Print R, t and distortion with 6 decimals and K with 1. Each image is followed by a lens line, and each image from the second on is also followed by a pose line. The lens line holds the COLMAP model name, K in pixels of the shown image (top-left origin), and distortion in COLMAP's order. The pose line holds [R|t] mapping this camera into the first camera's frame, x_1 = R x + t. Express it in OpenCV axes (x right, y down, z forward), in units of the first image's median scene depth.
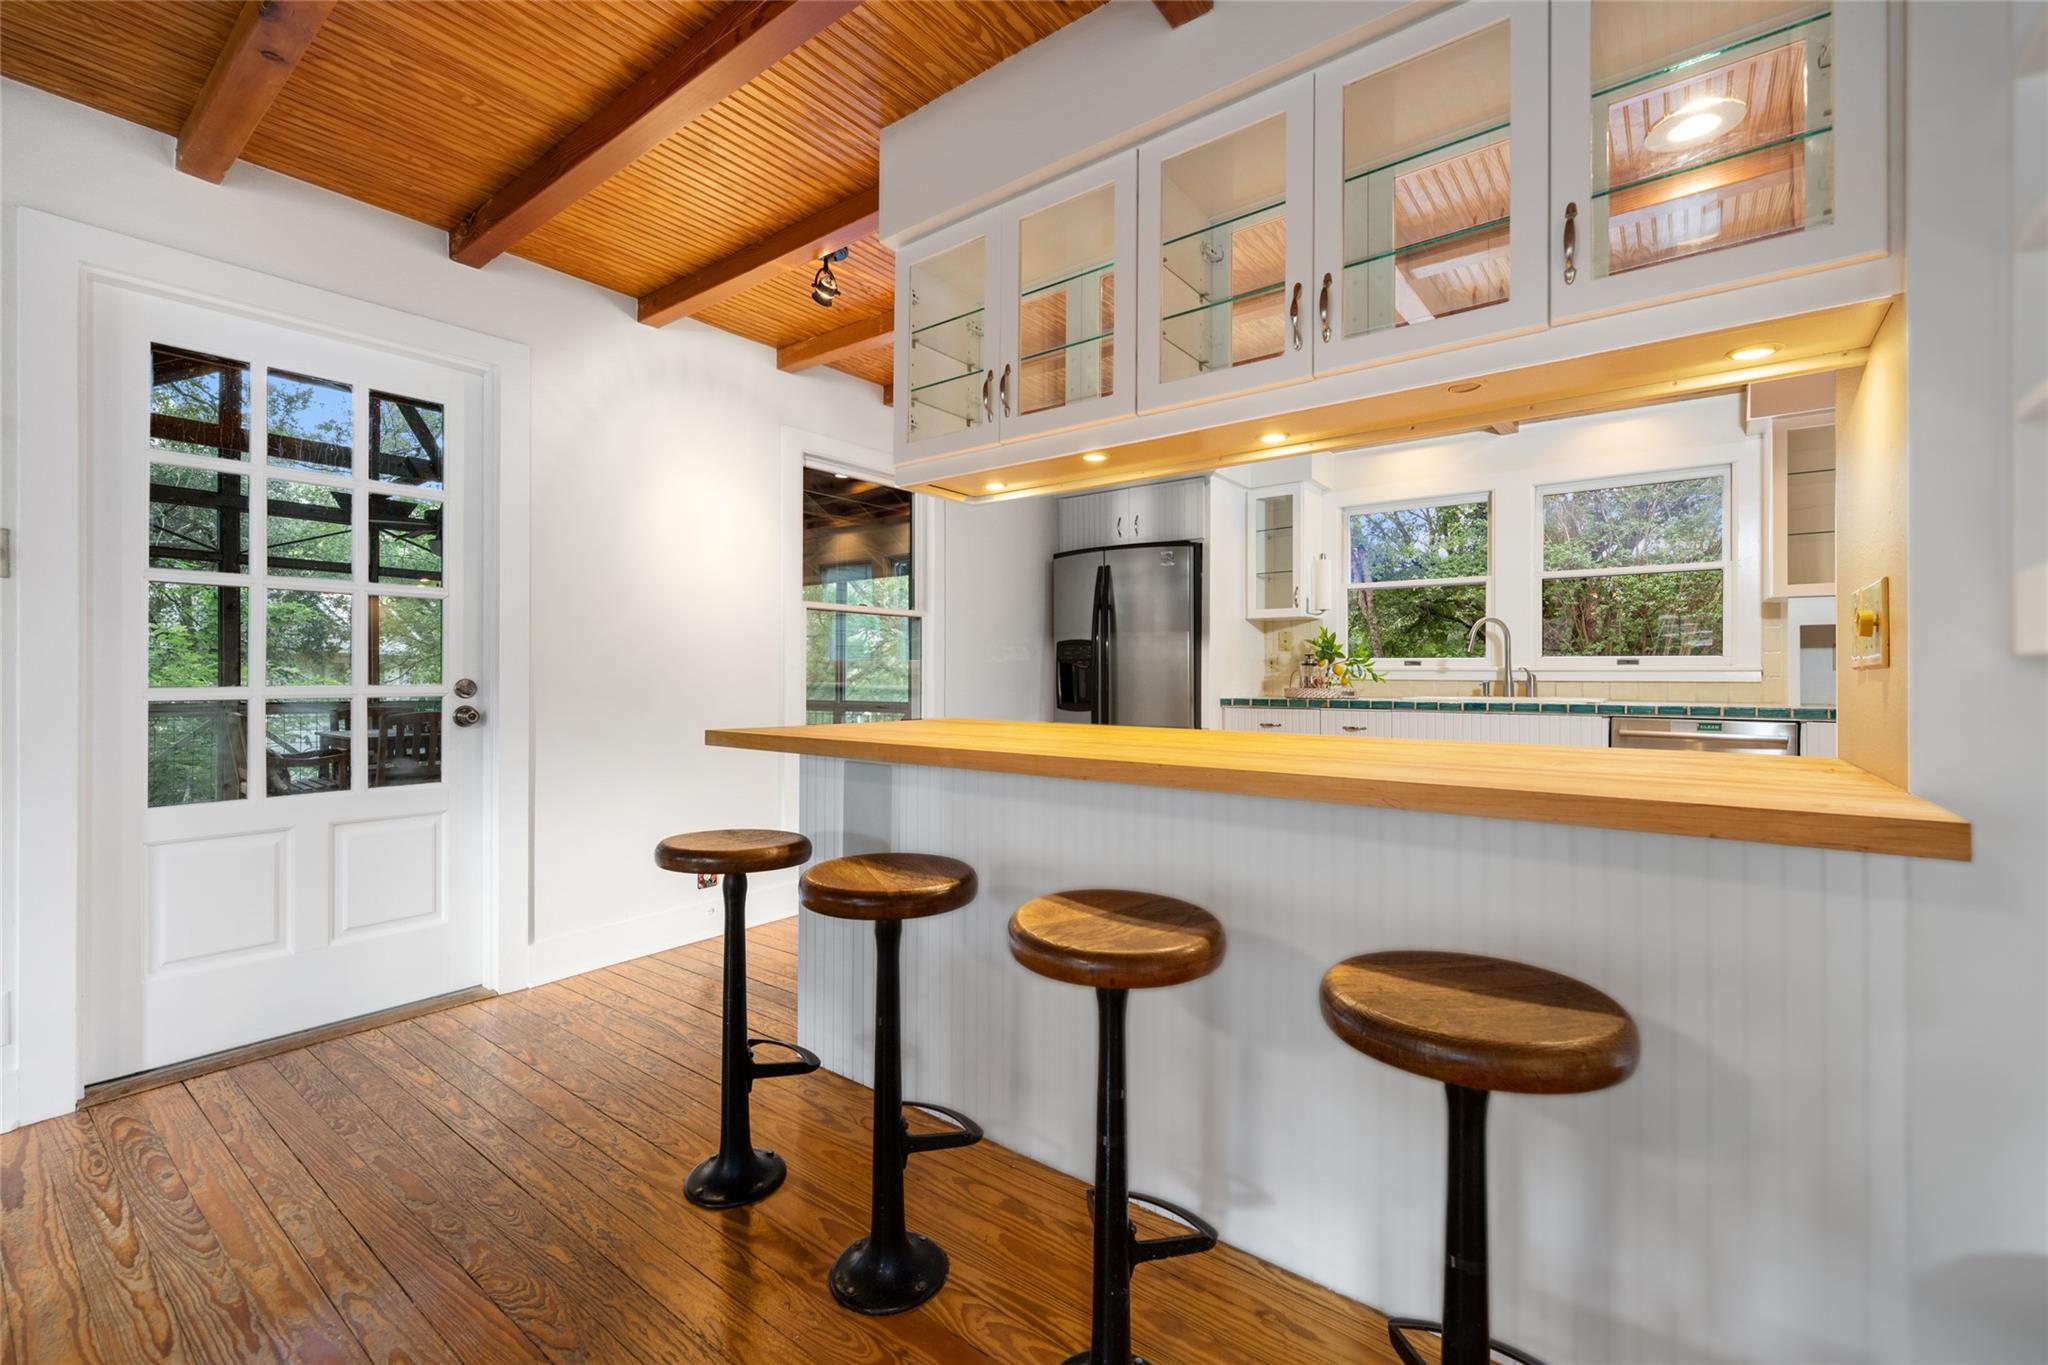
lens RADIAL K [[859.5, 0, 1021.0], [0, 859.5, 678.2], [0, 0, 1]] dist [0.006655, 0.000181]
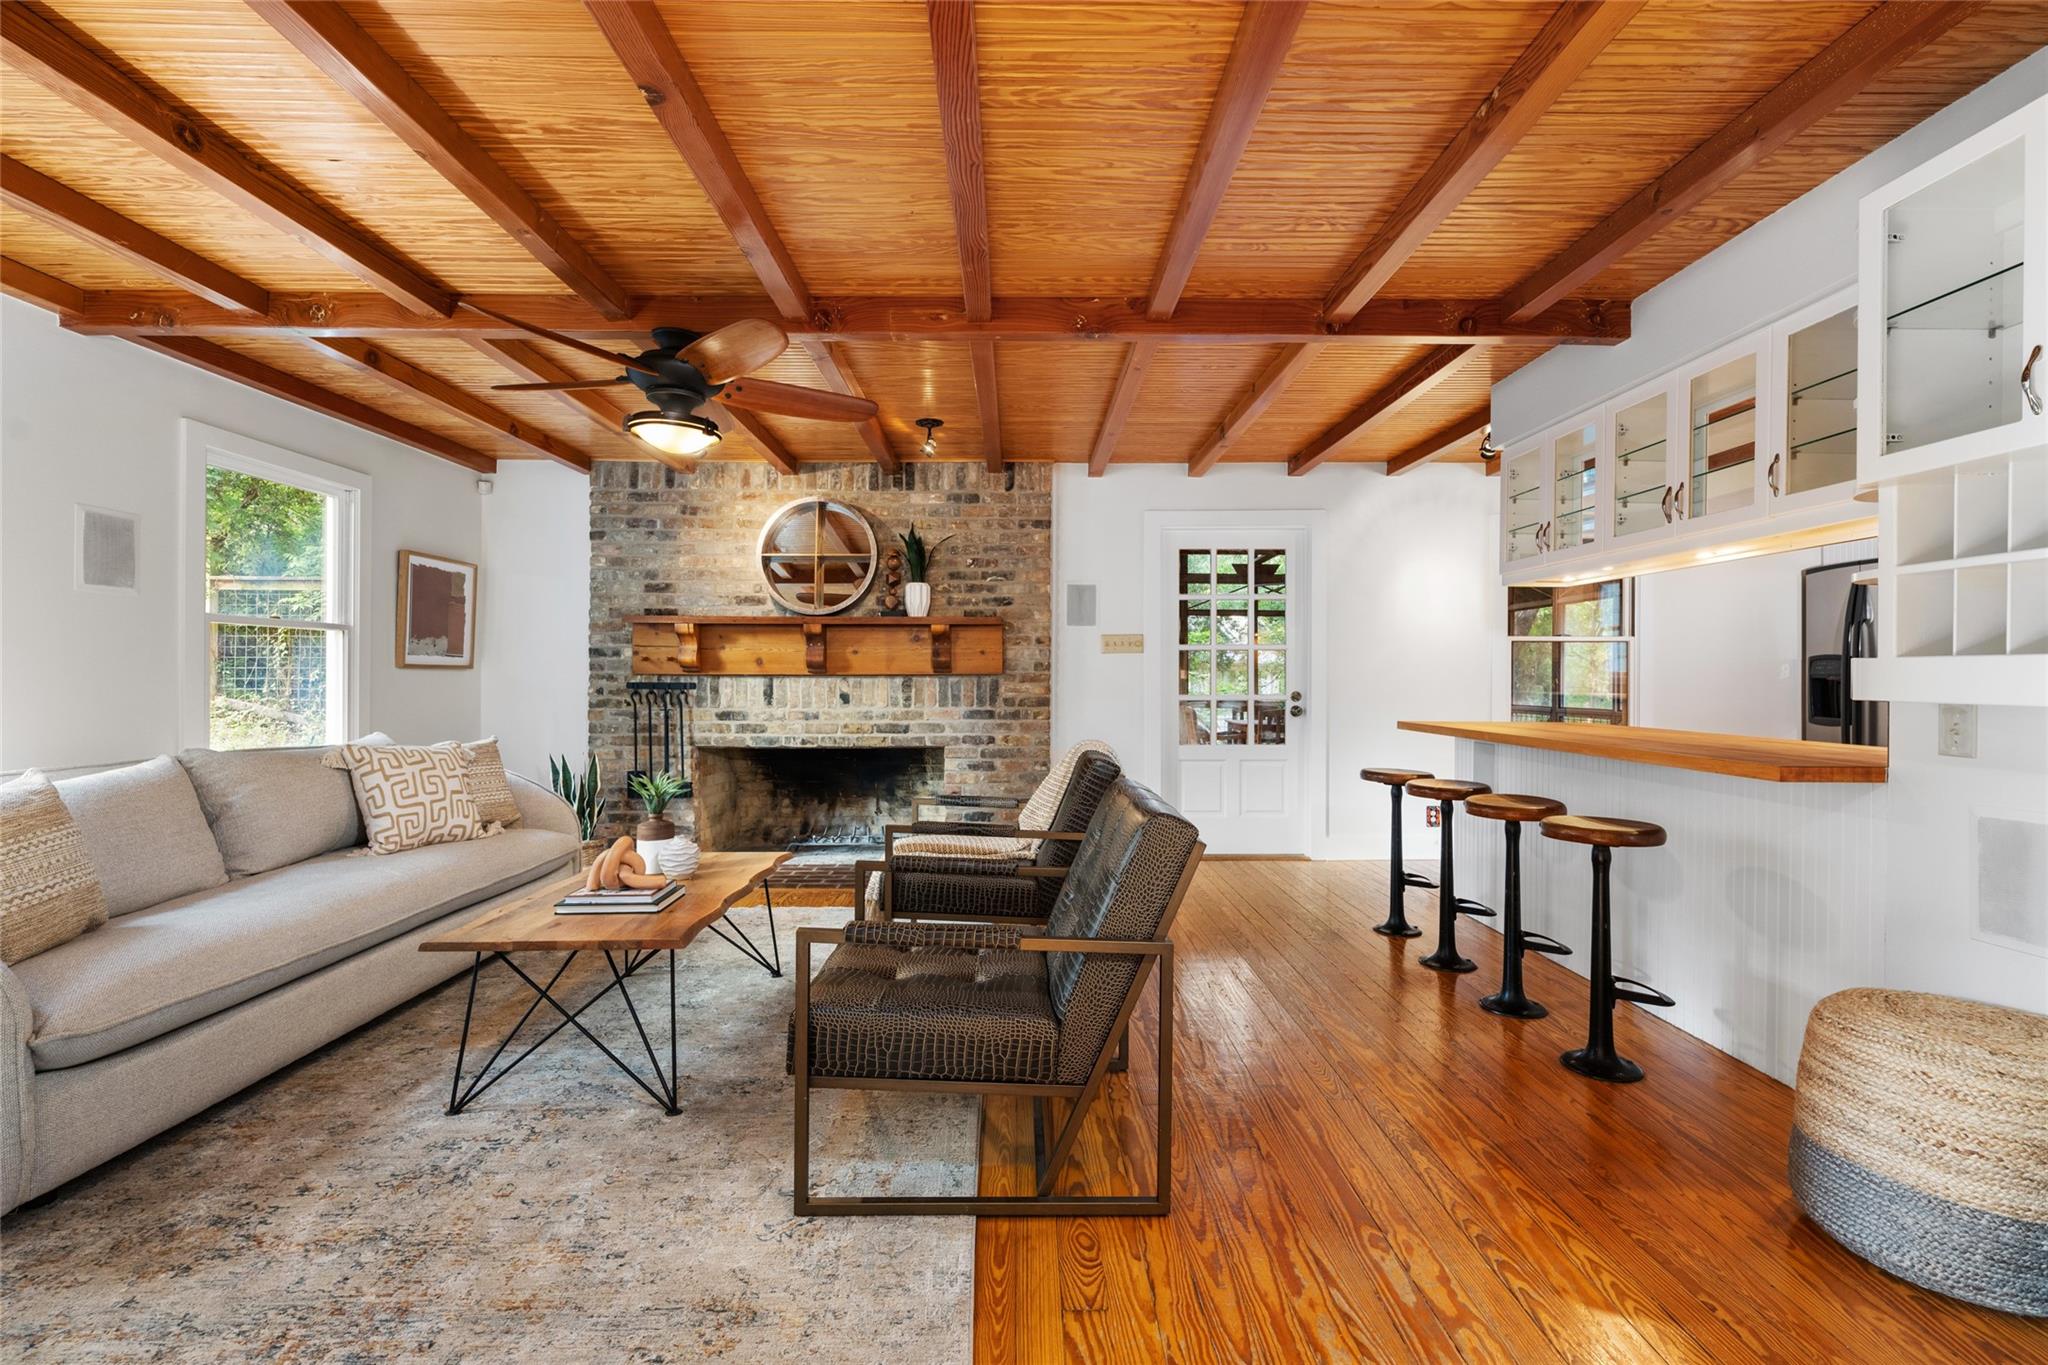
lens RADIAL K [[888.2, 0, 1050.4], [0, 888.2, 678.5], [0, 0, 1]] dist [0.001885, 0.000324]
pose [[0.646927, -0.001878, -0.762550, 0.463796], [0.001886, 0.999998, -0.000862, -0.025105], [0.762550, -0.000881, 0.646929, -0.635342]]
